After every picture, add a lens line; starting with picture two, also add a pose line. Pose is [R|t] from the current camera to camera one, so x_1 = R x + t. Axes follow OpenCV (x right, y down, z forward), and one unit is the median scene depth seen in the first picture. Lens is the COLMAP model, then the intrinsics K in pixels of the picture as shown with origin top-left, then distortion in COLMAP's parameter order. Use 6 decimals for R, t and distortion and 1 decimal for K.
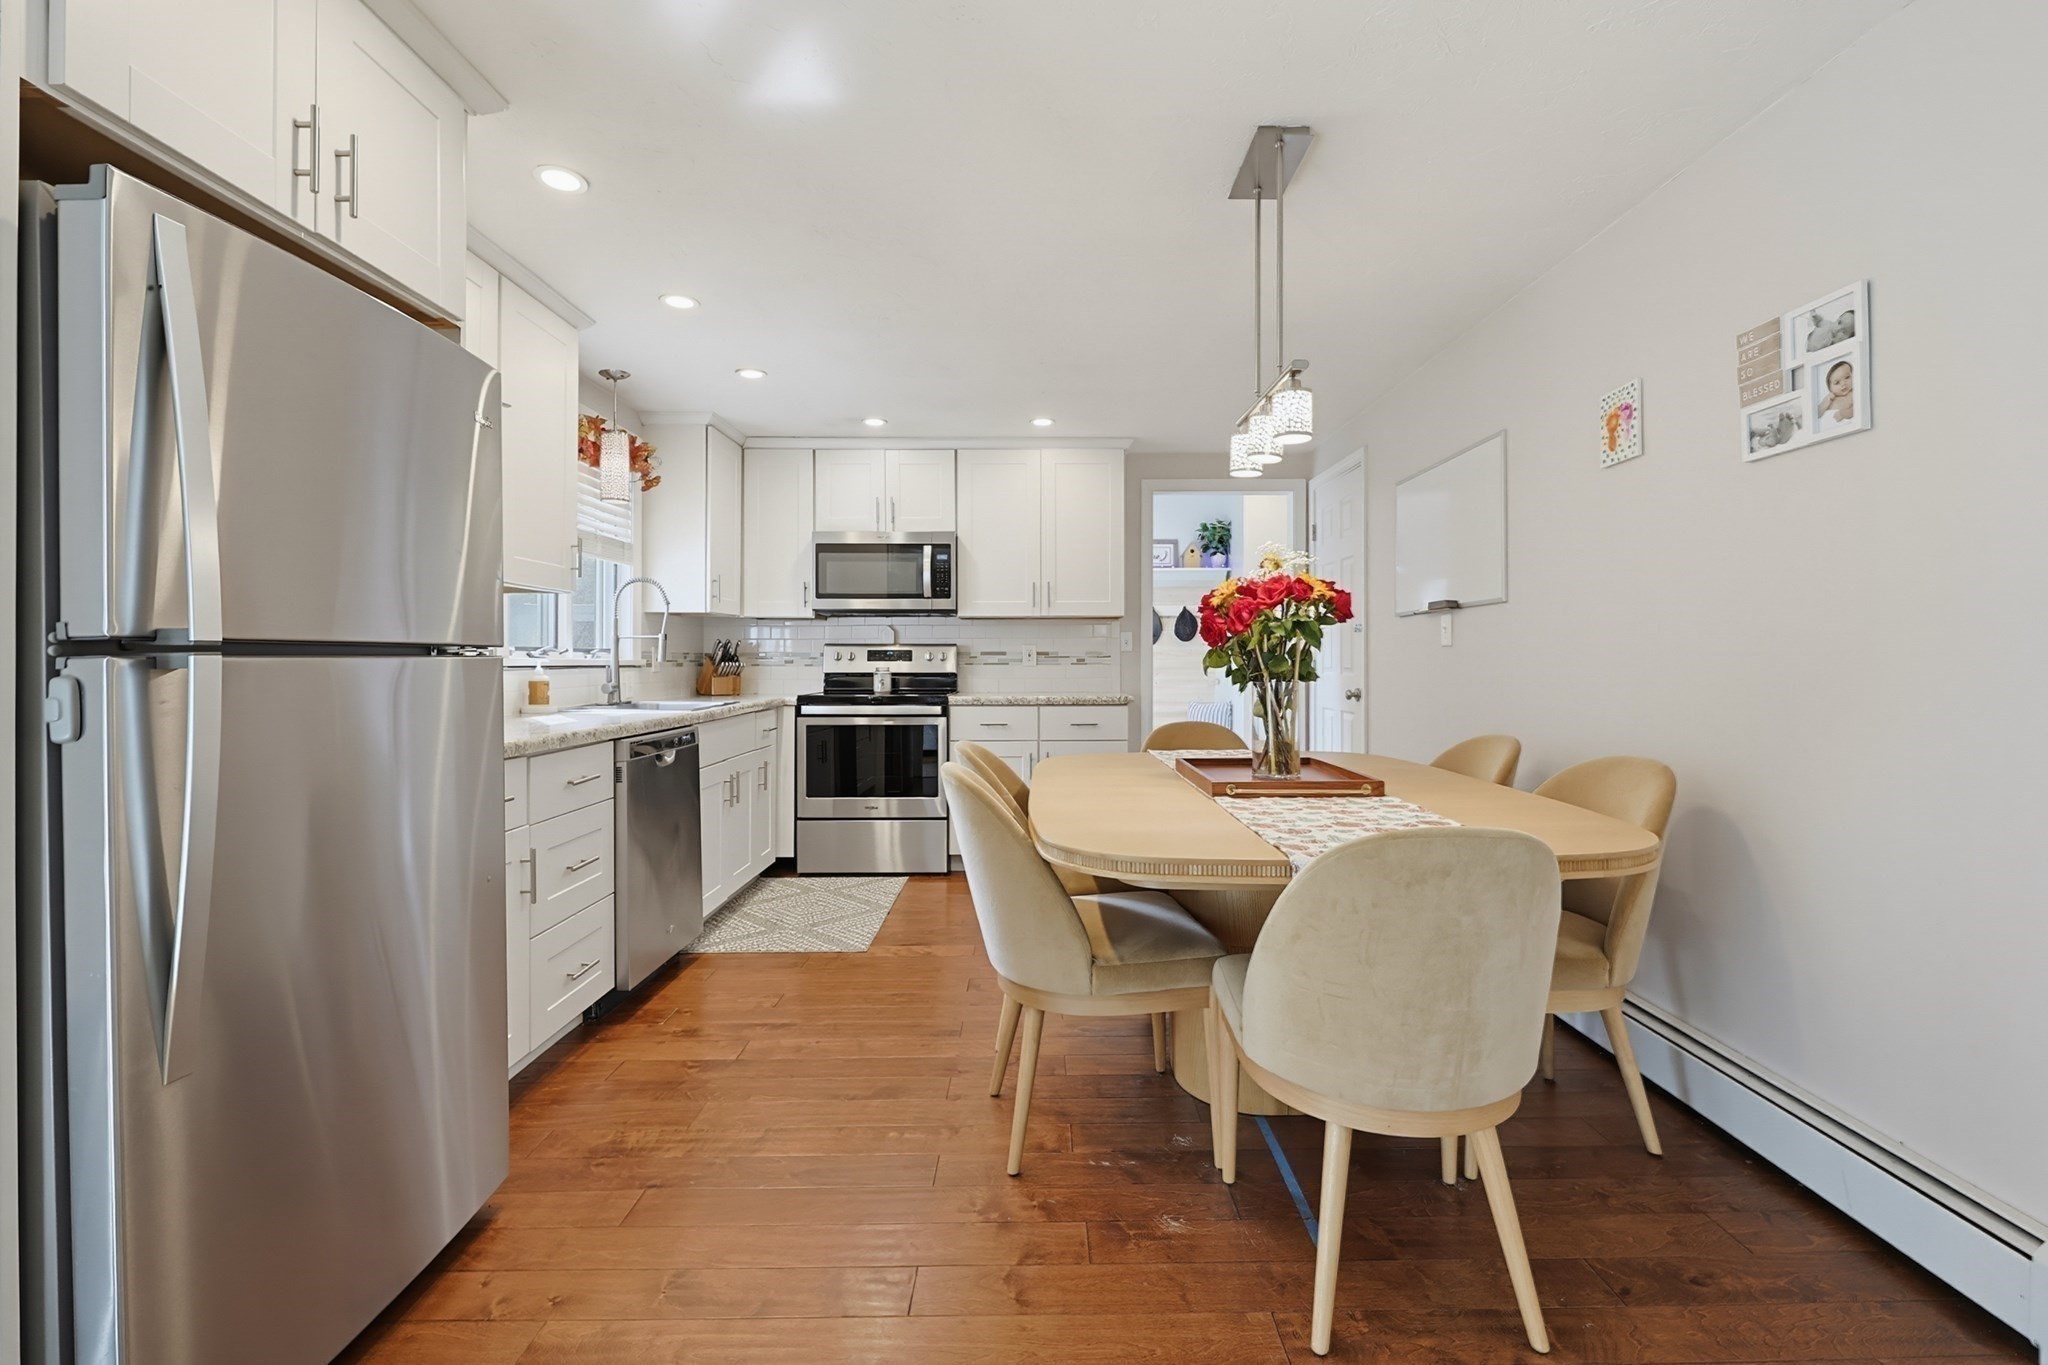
lens RADIAL K [[881.0, 0, 1037.5], [0, 881.0, 673.5], [0, 0, 1]] dist [-0.002490, 0.000377]
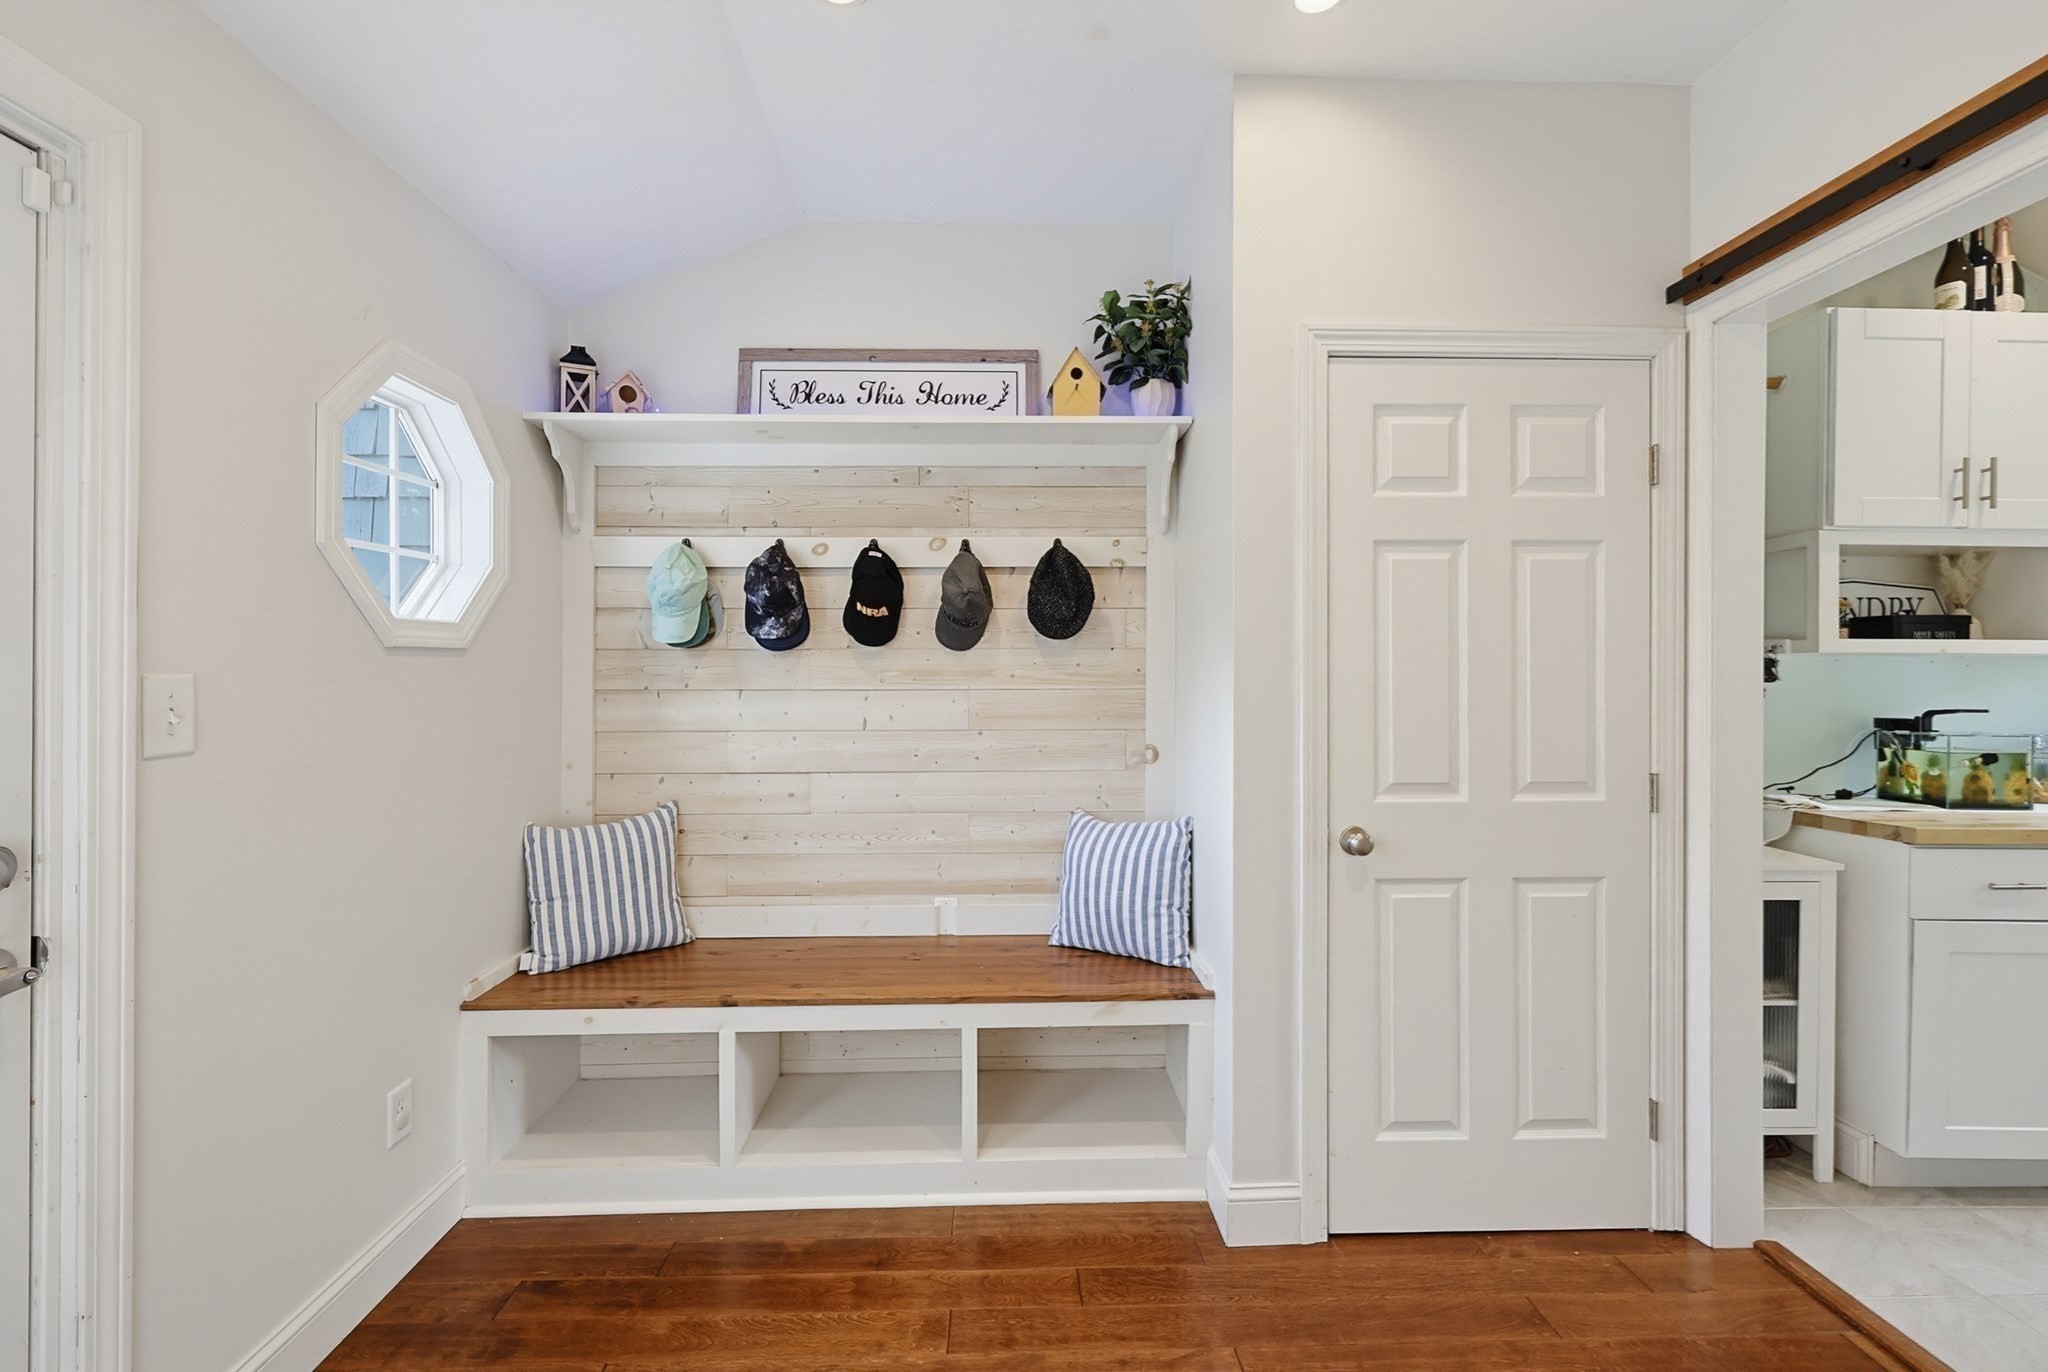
lens RADIAL K [[881.0, 0, 1010.2], [0, 881.0, 682.8], [0, 0, 1]] dist [-0.002490, 0.000377]
pose [[0.999878, -0.003540, 0.015197, 0.237803], [0.003619, 0.999980, -0.005182, -0.029266], [-0.015178, 0.005237, 0.999871, 1.087642]]
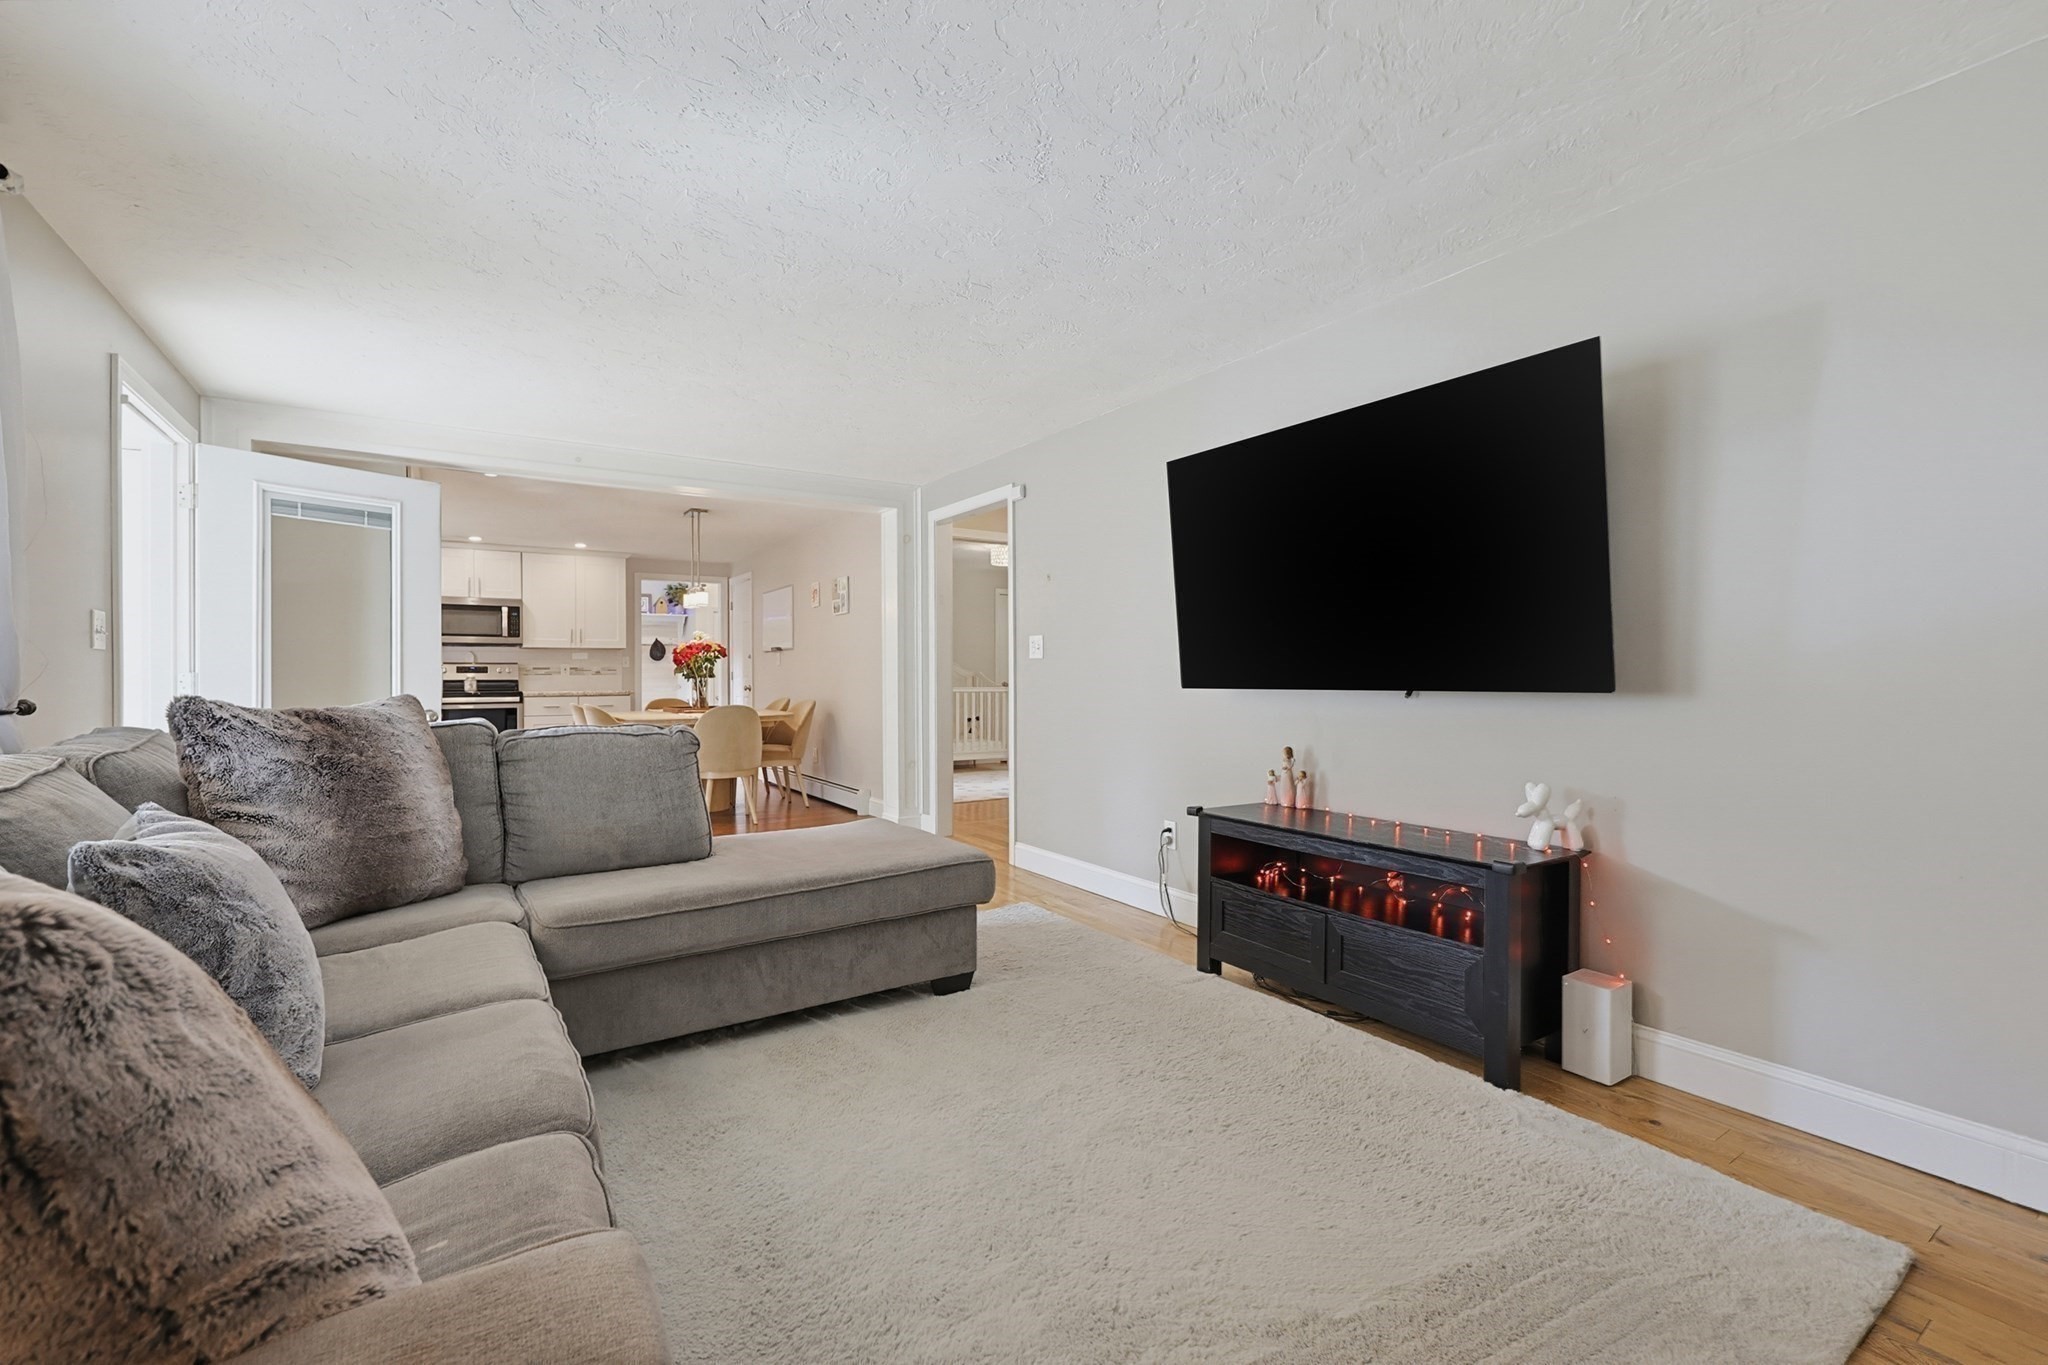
lens RADIAL K [[881.0, 0, 1029.0], [0, 881.0, 675.8], [0, 0, 1]] dist [-0.002490, 0.000377]
pose [[0.837297, -0.003486, 0.546737, -0.212859], [0.011936, 0.999858, -0.011904, 0.025410], [-0.546618, 0.016493, 0.837220, -1.052747]]
